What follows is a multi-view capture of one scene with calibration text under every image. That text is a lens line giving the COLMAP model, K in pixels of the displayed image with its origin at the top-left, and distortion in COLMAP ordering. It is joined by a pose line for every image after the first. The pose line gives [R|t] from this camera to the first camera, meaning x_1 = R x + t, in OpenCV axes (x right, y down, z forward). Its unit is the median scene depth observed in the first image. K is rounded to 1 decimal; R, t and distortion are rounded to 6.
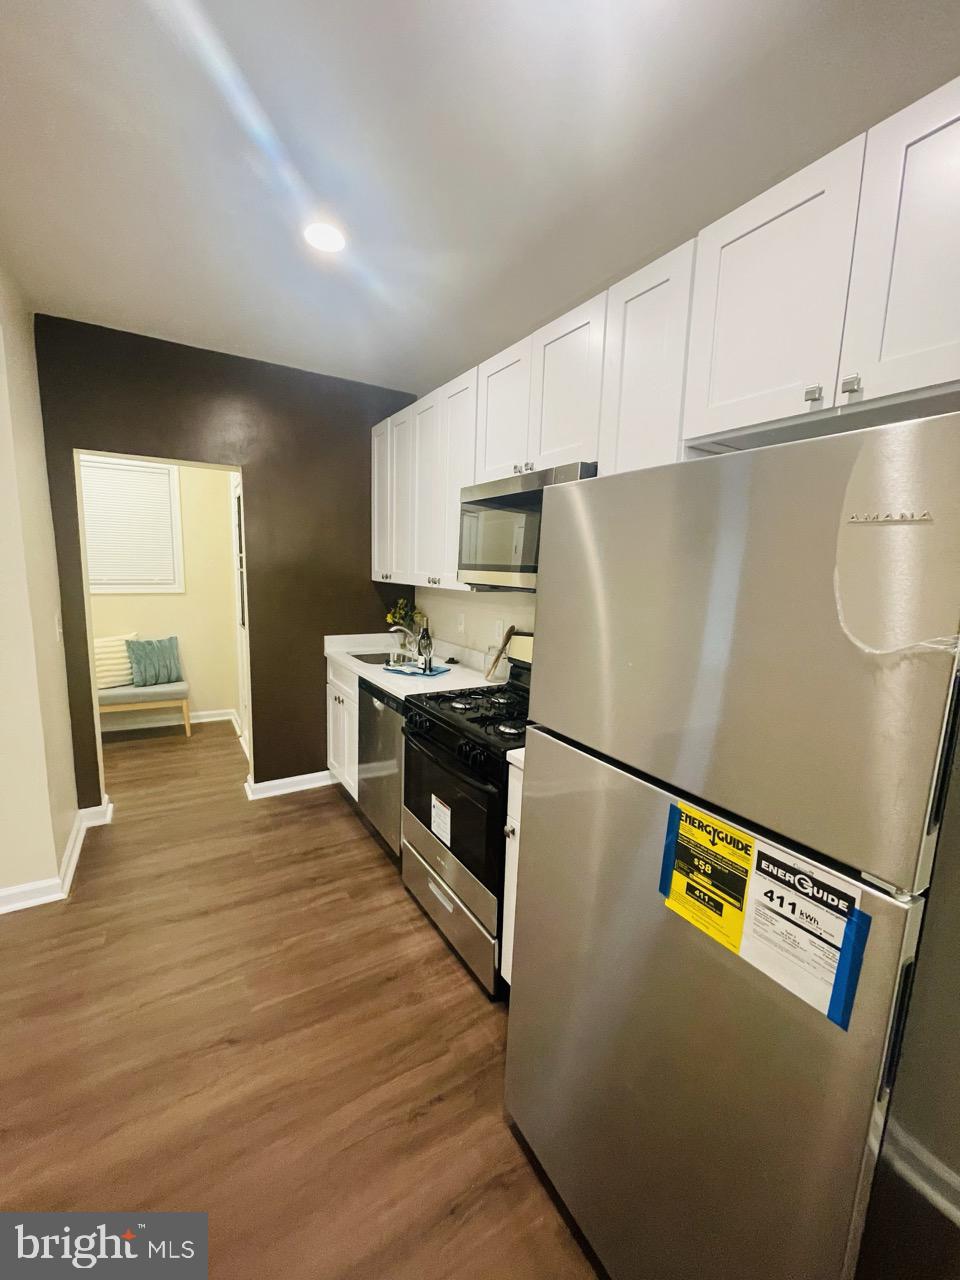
lens RADIAL K [[510.3, 0, 473.0], [0, 510.3, 636.9], [0, 0, 1]] dist [0.001824, 0.000907]
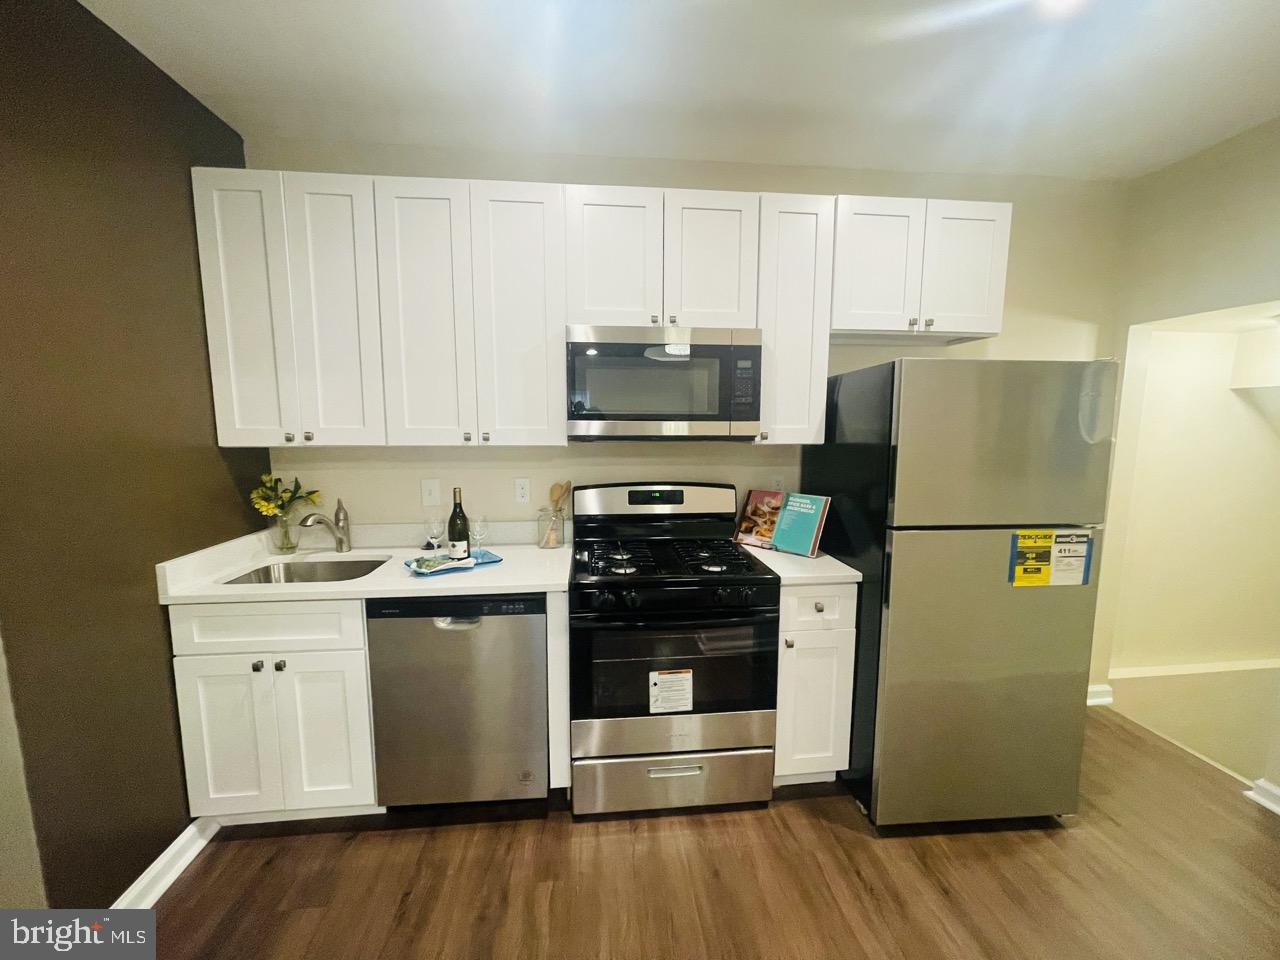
lens RADIAL K [[510.4, 0, 639.3], [0, 510.4, 481.6], [0, 0, 1]] dist [-0.001509, -0.000217]
pose [[0.442956, -0.132008, 0.886772, -1.385742], [0.135282, 0.987617, 0.079445, -0.155347], [-0.886278, 0.084773, 0.455329, 0.970667]]
